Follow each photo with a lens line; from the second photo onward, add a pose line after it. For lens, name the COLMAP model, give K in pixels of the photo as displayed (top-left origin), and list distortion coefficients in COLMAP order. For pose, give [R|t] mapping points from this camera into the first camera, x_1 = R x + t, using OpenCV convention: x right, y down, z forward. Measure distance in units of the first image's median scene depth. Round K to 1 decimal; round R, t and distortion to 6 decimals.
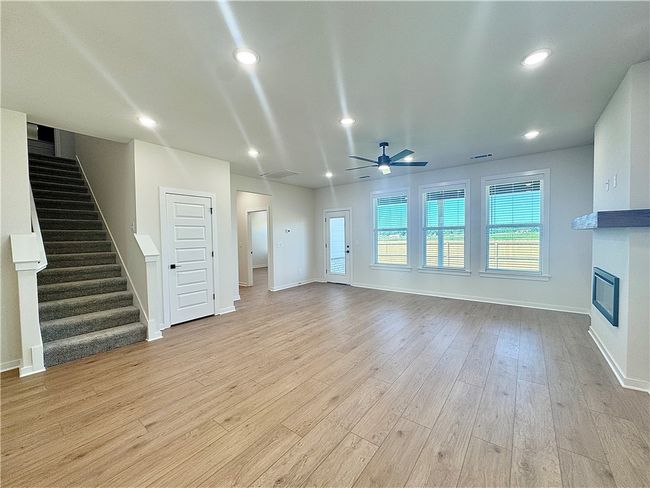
lens RADIAL K [[259.7, 0, 322.4], [0, 259.7, 239.2], [0, 0, 1]] dist [0.000833, -0.000721]
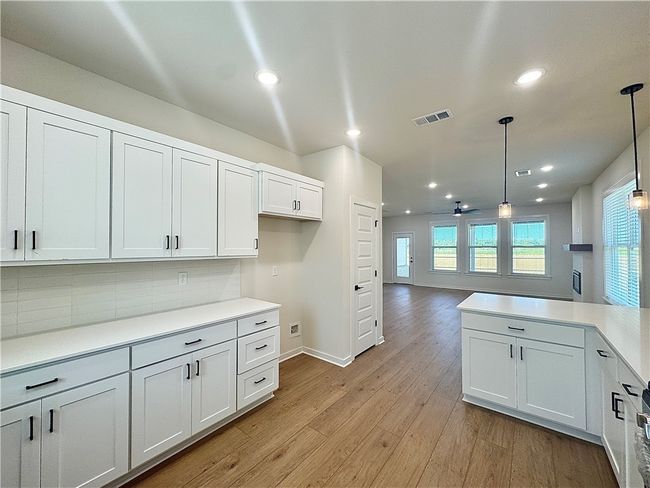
lens RADIAL K [[259.7, 0, 325.6], [0, 259.7, 247.0], [0, 0, 1]] dist [0.000833, -0.000721]
pose [[0.999958, 0.007326, -0.005587, -0.400659], [-0.007378, 0.999929, -0.009316, -0.017064], [0.005518, 0.009356, 0.999941, -0.481542]]
